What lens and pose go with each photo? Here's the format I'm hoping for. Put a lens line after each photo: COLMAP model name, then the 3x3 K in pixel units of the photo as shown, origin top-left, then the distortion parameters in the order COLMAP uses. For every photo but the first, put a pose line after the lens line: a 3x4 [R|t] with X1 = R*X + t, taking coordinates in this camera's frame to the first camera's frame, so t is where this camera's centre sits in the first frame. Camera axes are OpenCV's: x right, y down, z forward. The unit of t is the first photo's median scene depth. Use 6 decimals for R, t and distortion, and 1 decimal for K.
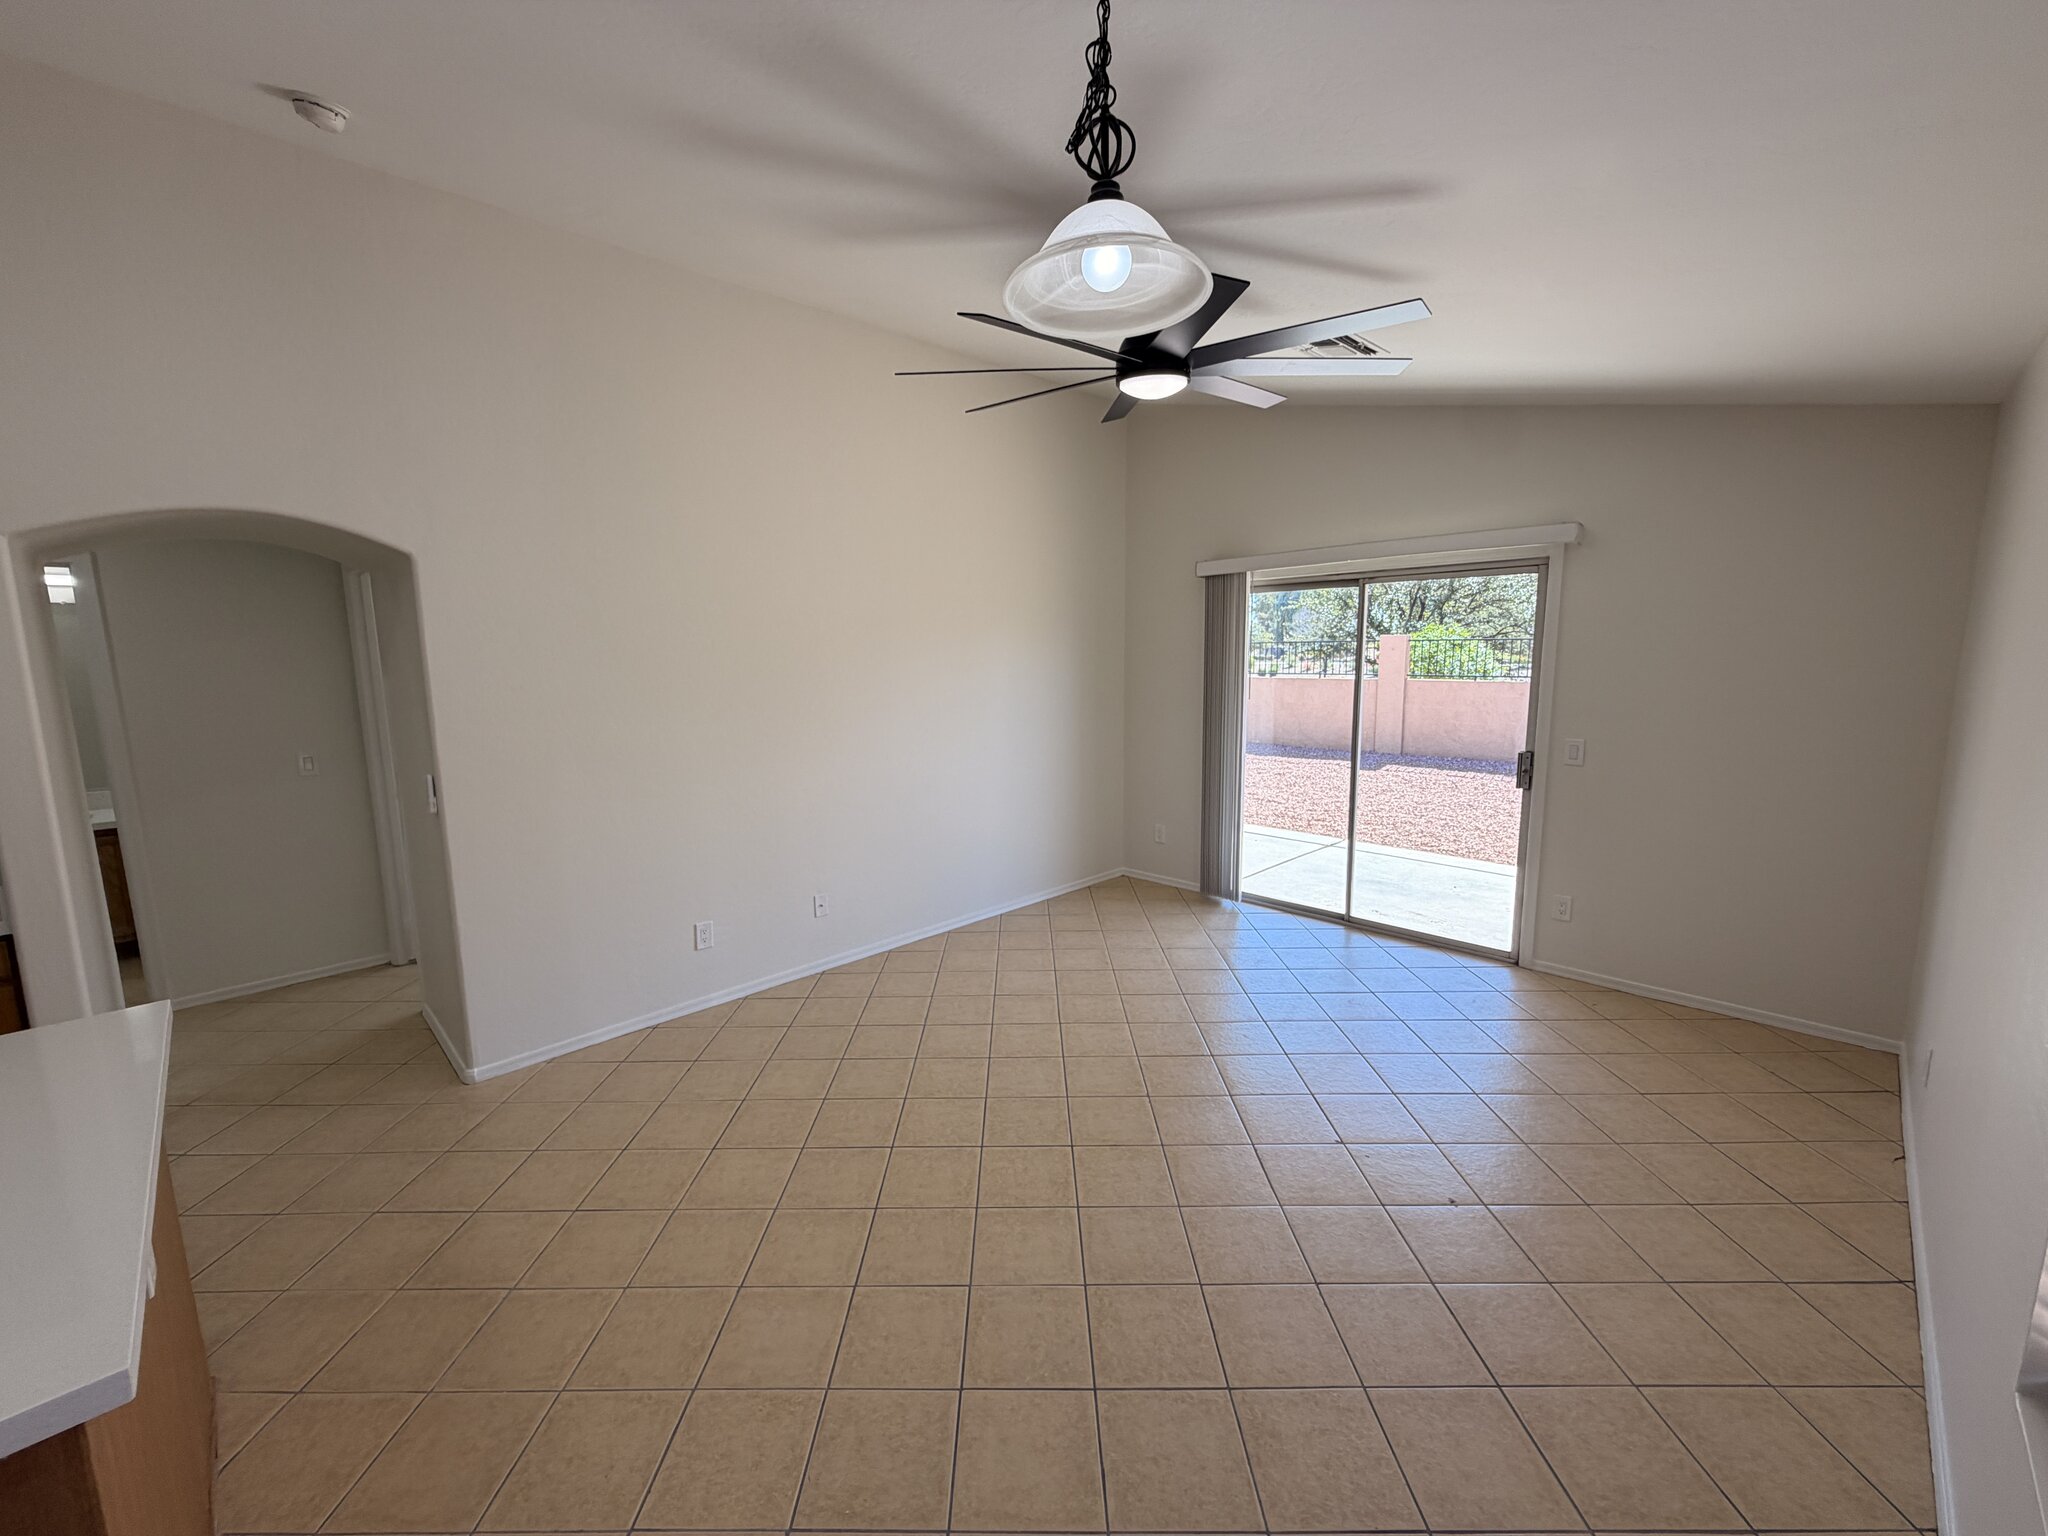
lens RADIAL K [[816.9, 0, 1014.3], [0, 816.9, 767.8], [0, 0, 1]] dist [0.002194, 0.000421]
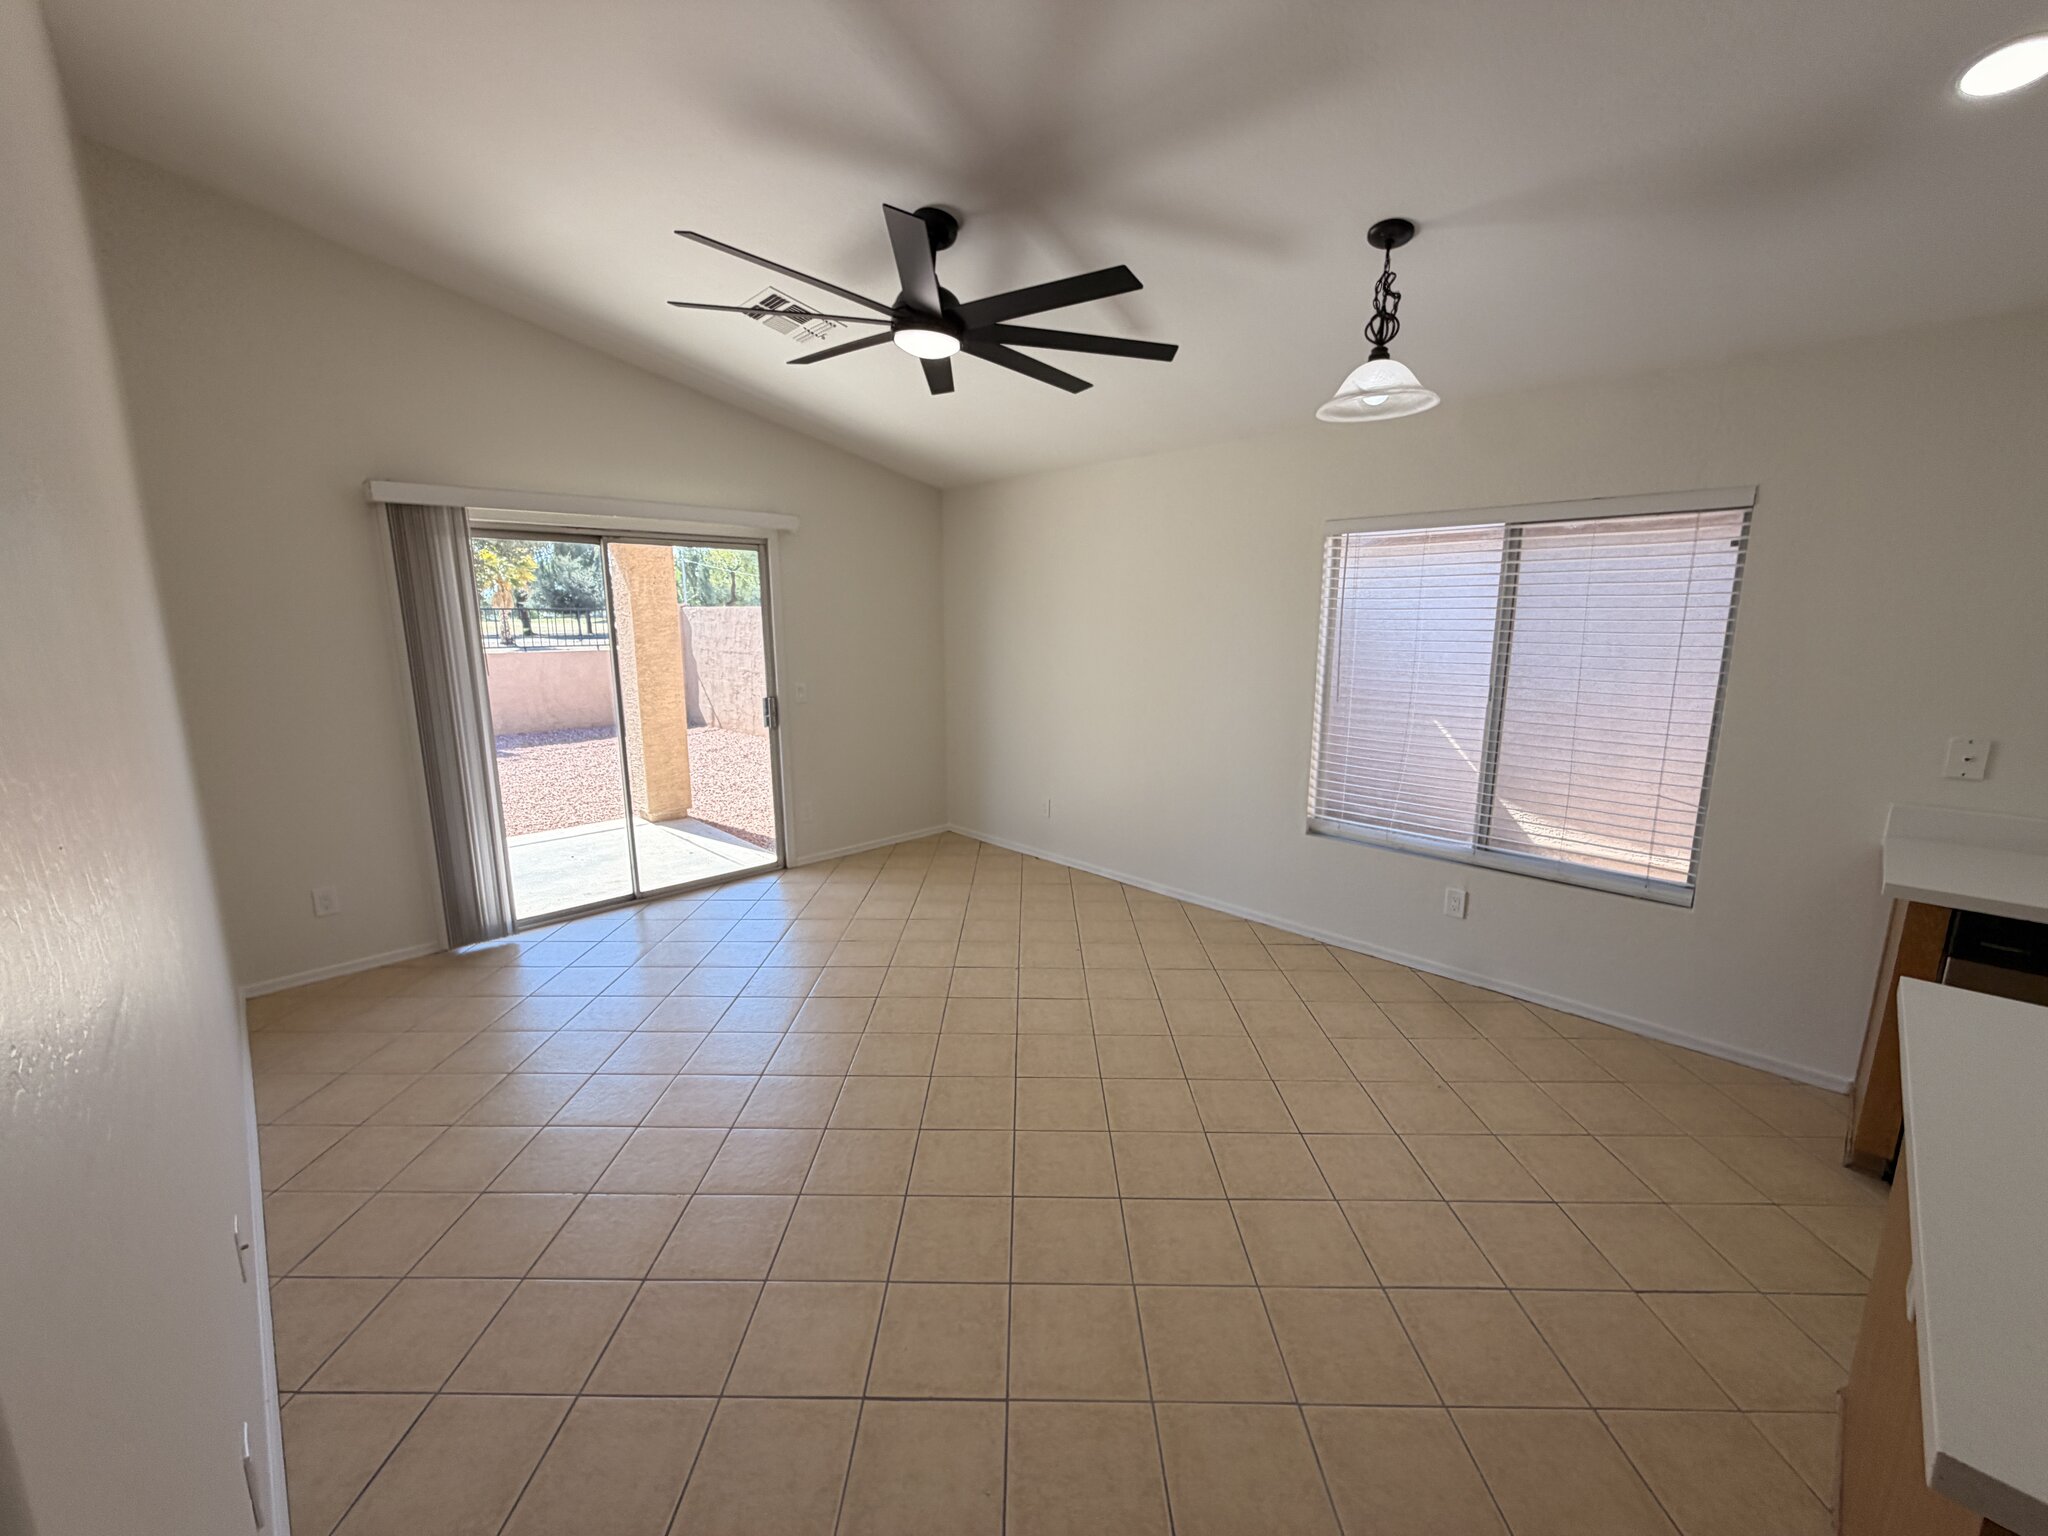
lens RADIAL K [[816.9, 0, 1015.6], [0, 816.9, 771.5], [0, 0, 1]] dist [0.002194, 0.000421]
pose [[0.004035, -0.176934, 0.984214, -0.676939], [0.144760, 0.973959, 0.174497, -0.081281], [-0.989459, 0.141771, 0.029543, 0.686321]]
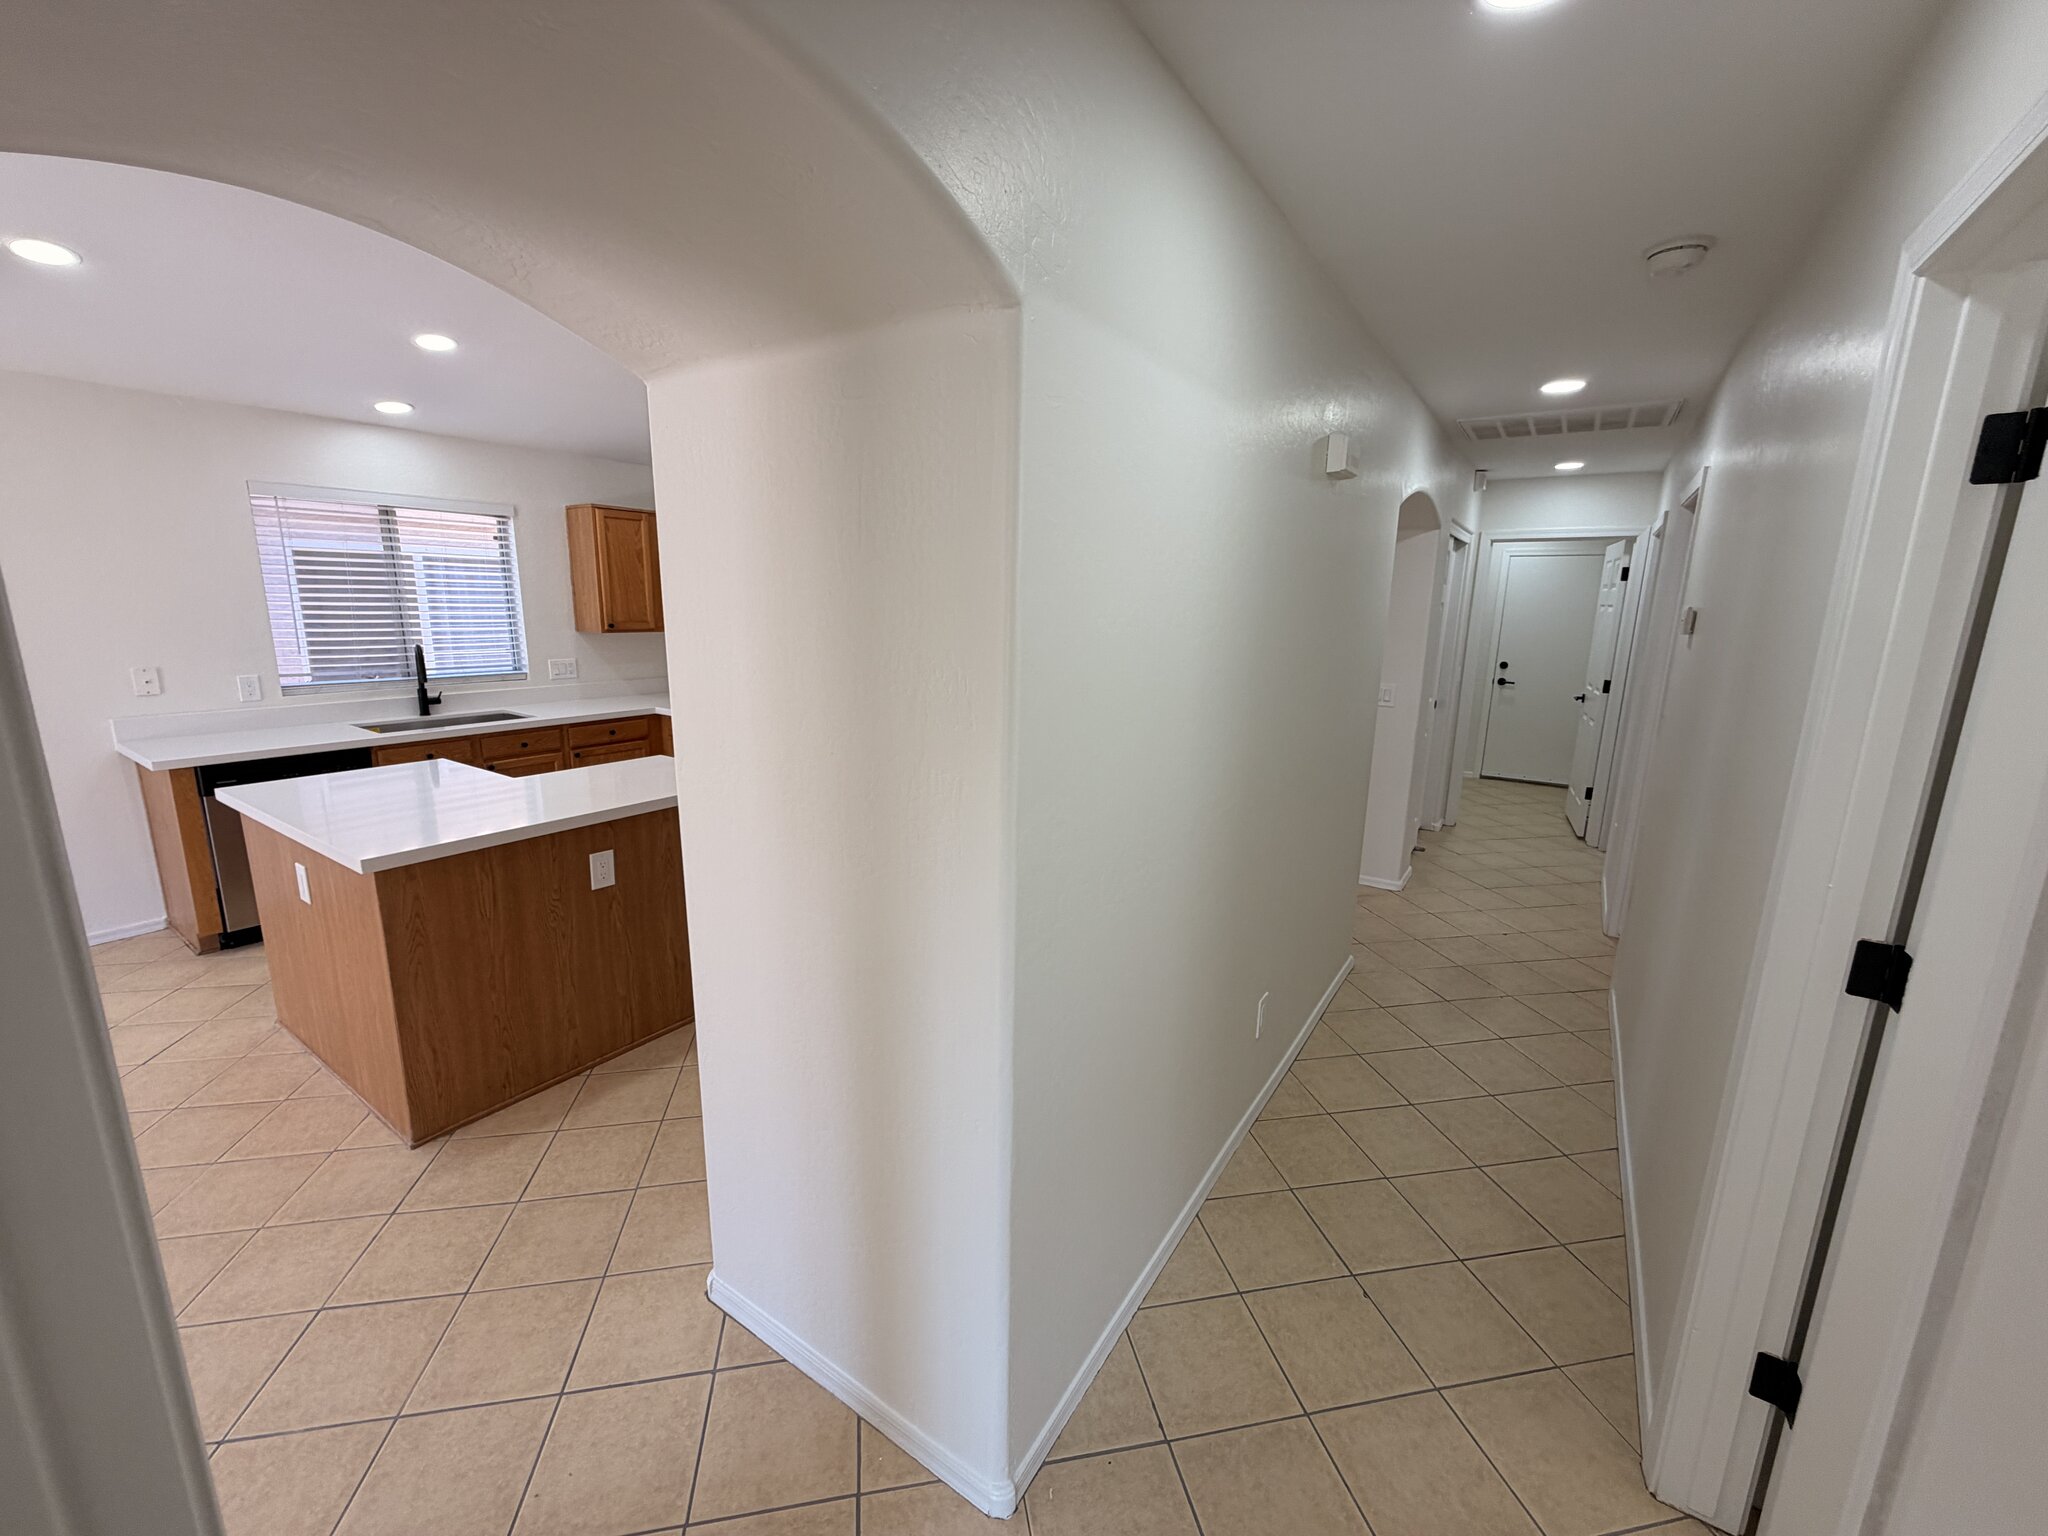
lens RADIAL K [[816.9, 0, 1006.3], [0, 816.9, 768.4], [0, 0, 1]] dist [0.002194, 0.000421]
pose [[-0.981401, 0.038976, -0.187970, -0.863799], [-0.028019, 0.939603, 0.341118, -0.137320], [0.189913, 0.340040, -0.921035, 1.113175]]
